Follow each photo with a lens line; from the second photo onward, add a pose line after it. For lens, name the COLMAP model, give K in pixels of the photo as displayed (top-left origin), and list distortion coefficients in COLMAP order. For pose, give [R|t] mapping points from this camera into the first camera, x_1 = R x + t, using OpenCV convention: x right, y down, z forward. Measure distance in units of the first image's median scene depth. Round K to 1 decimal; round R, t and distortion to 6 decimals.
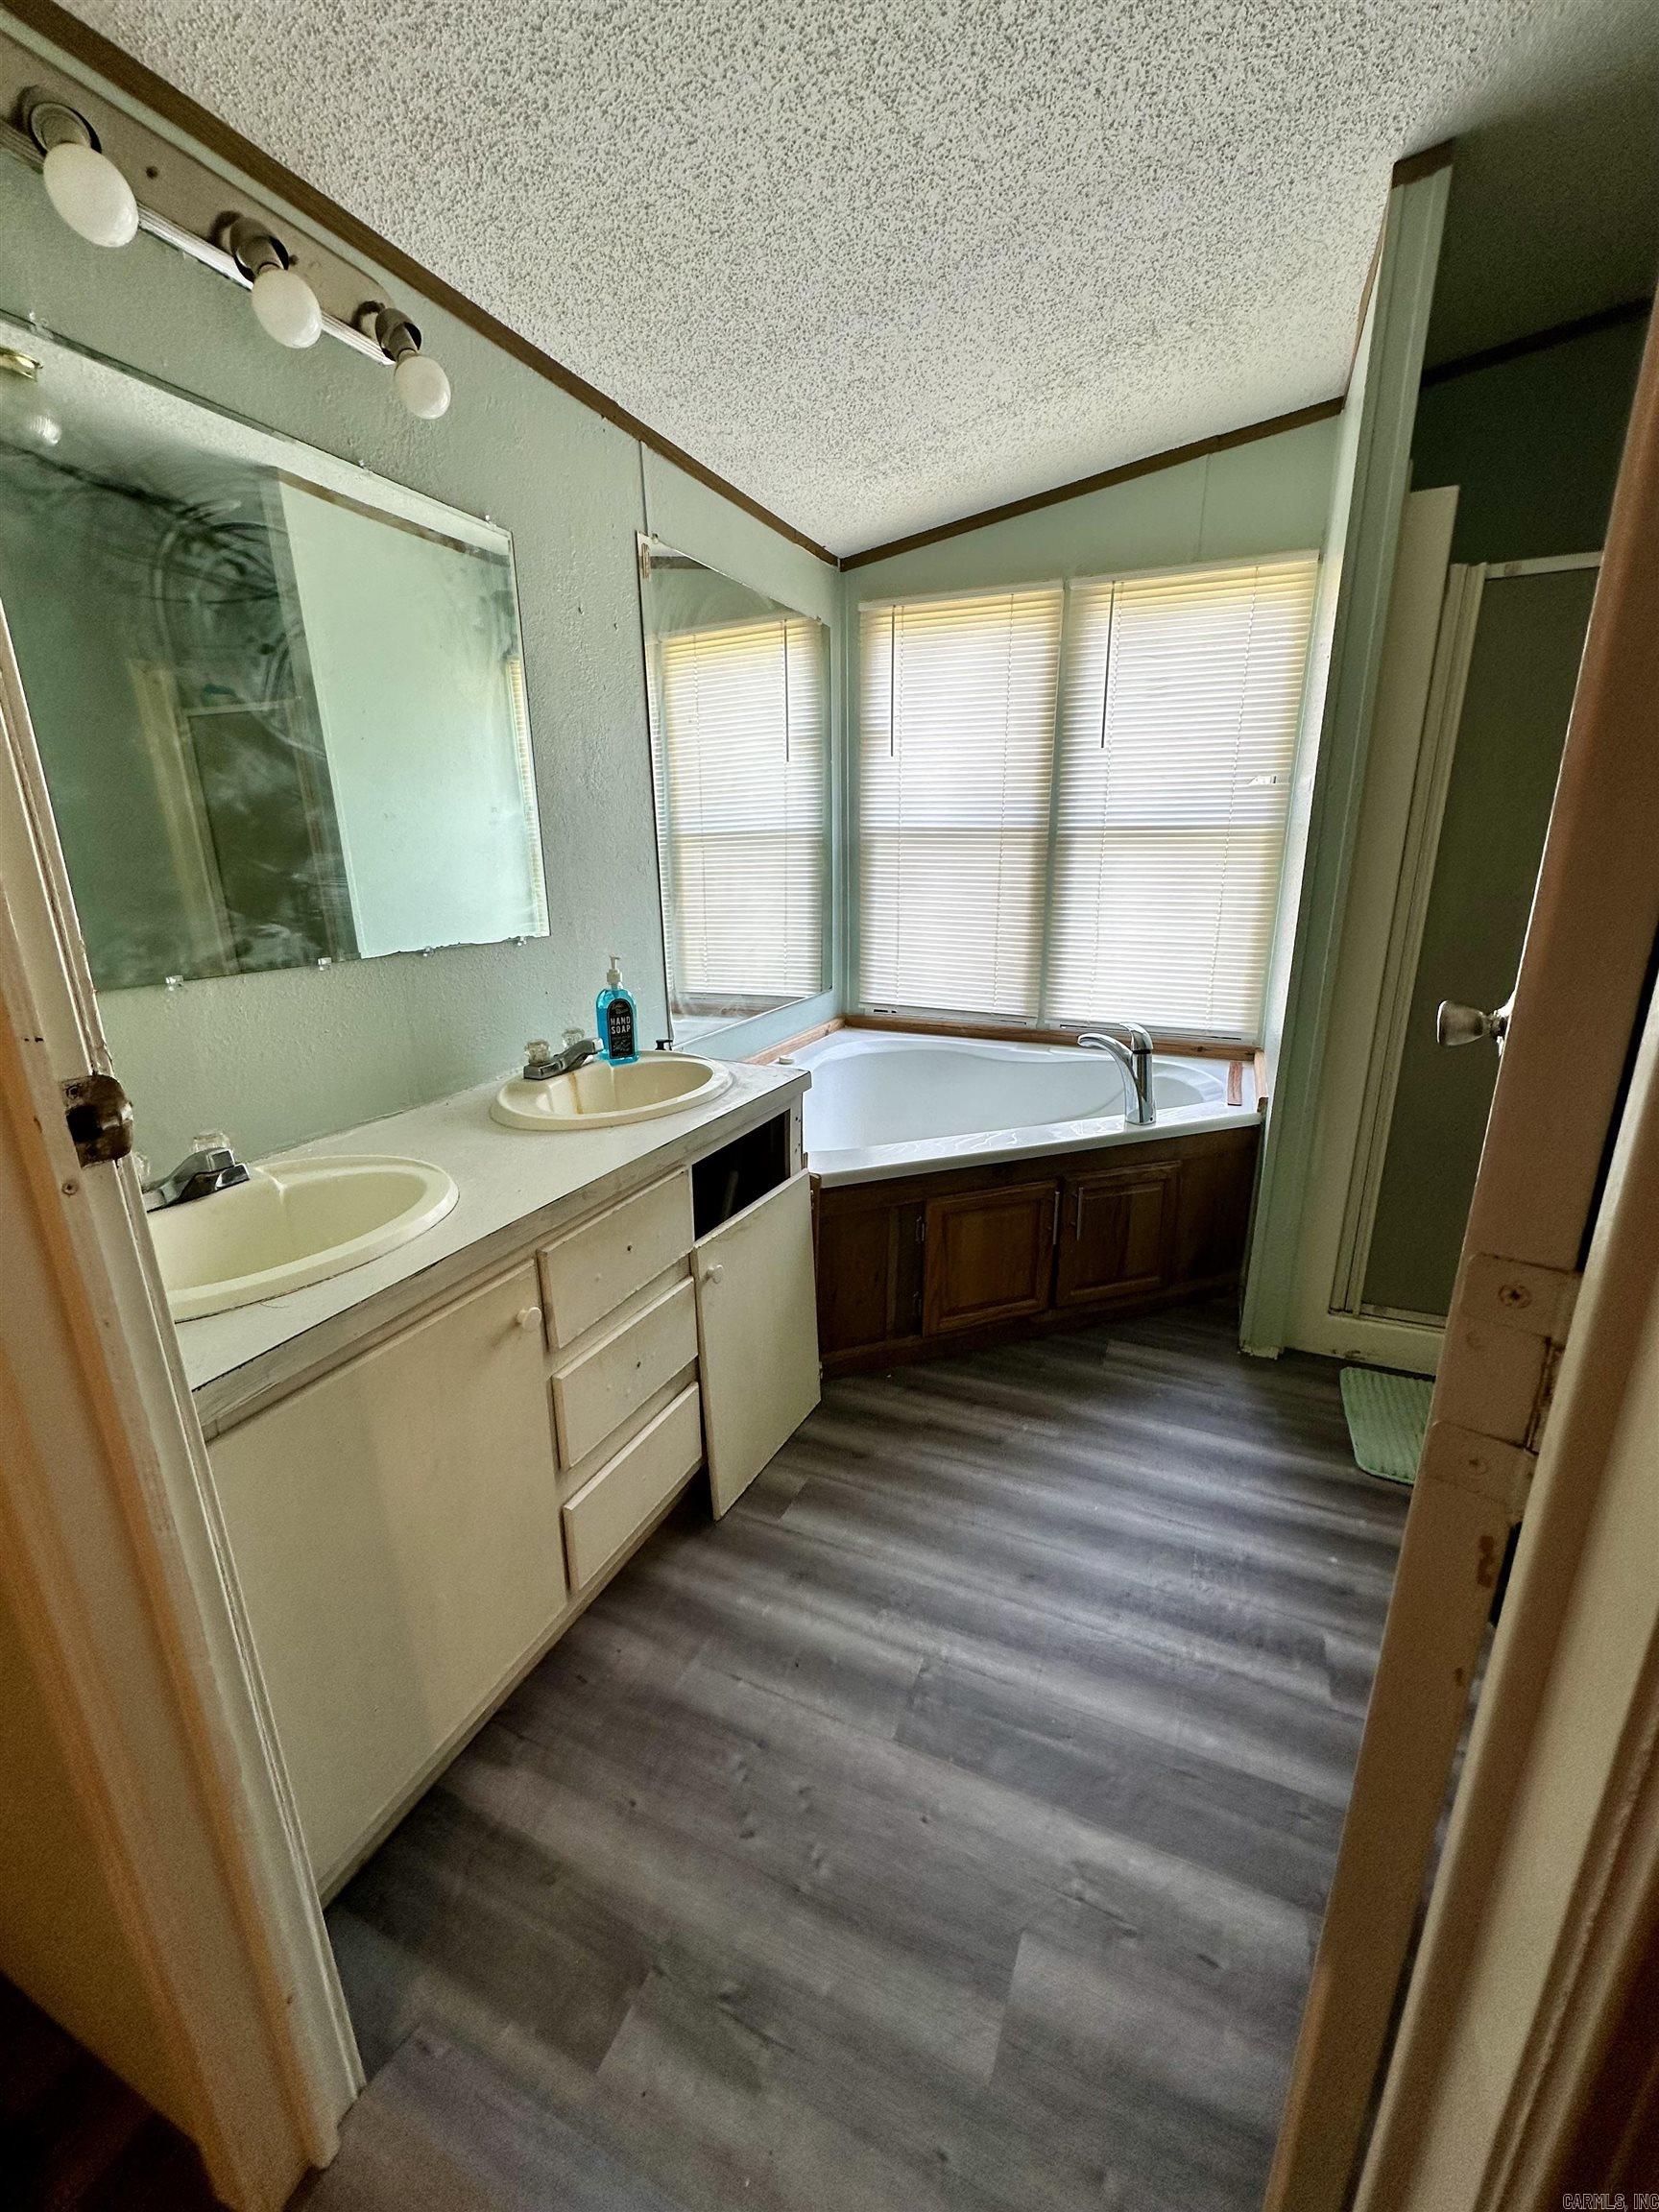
lens RADIAL K [[885.5, 0, 837.6], [0, 885.5, 1106.6], [0, 0, 1]] dist [-0.004195, 0.000733]
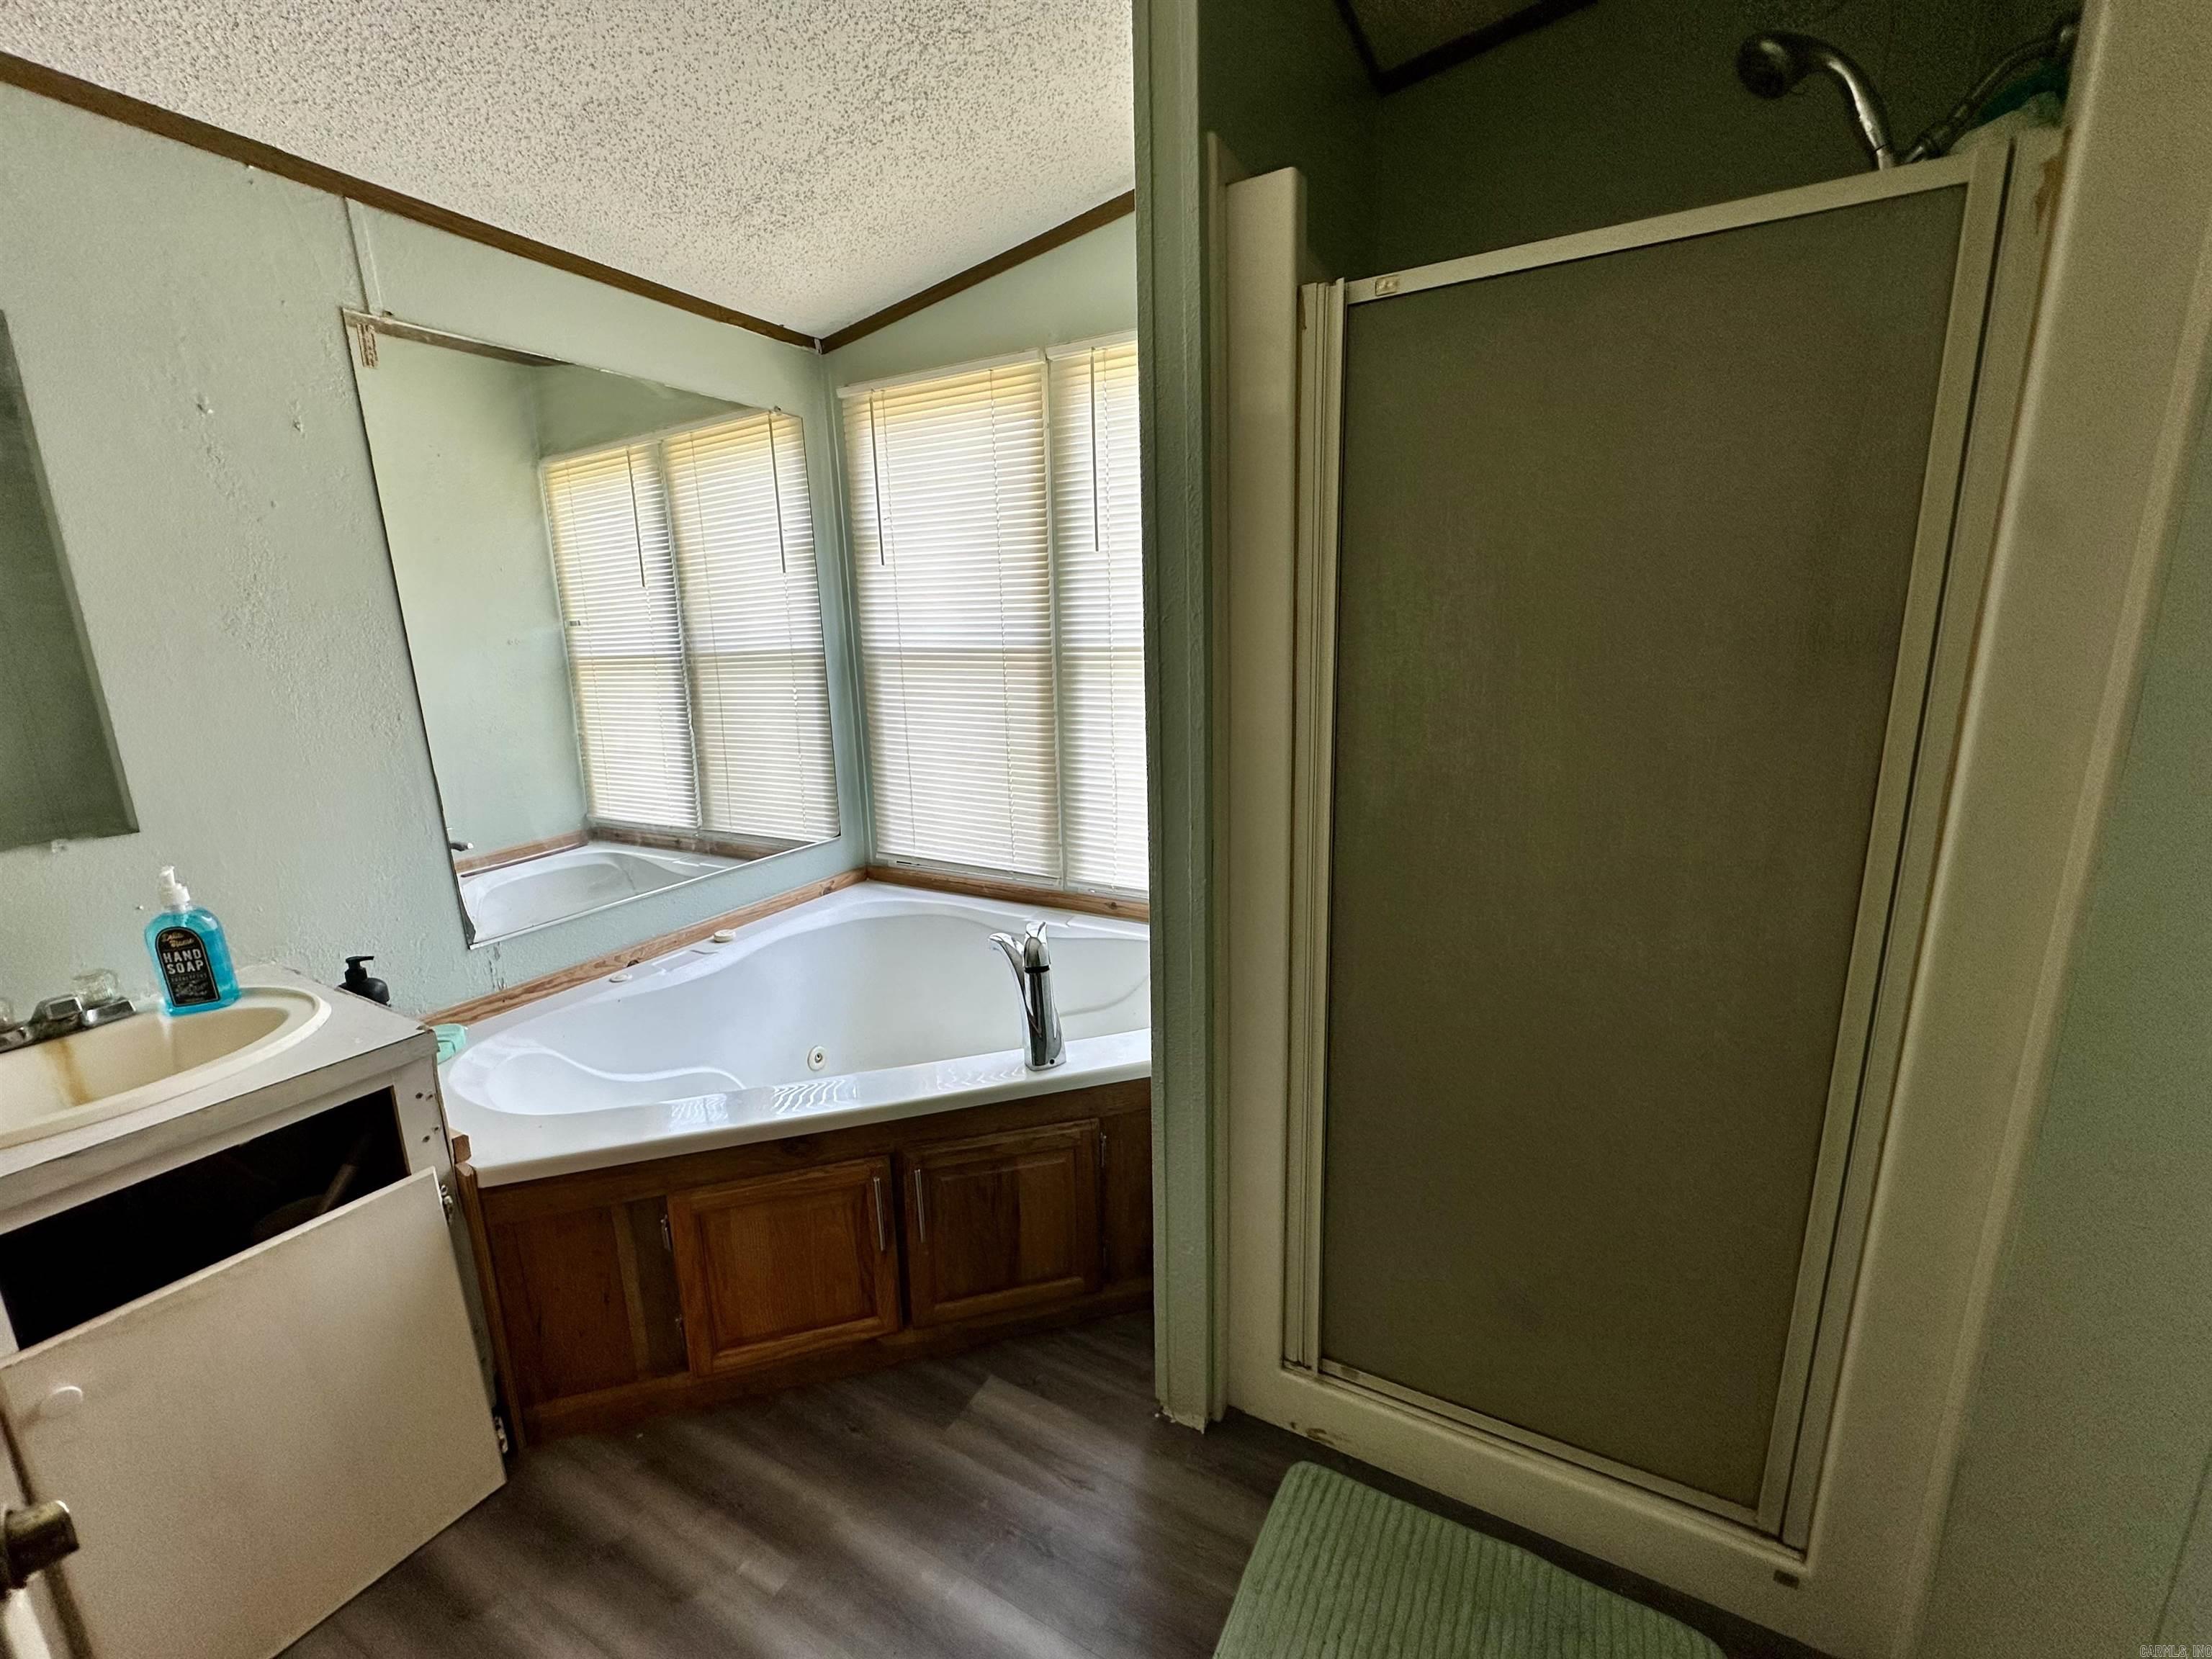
lens RADIAL K [[885.5, 0, 1109.2], [0, 885.5, 829.5], [0, 0, 1]] dist [-0.004195, 0.000733]
pose [[0.996564, 0.001747, -0.082814, 0.462954], [-0.007026, 0.997957, -0.063495, -0.129858], [0.082534, 0.063858, 0.994540, 0.277360]]
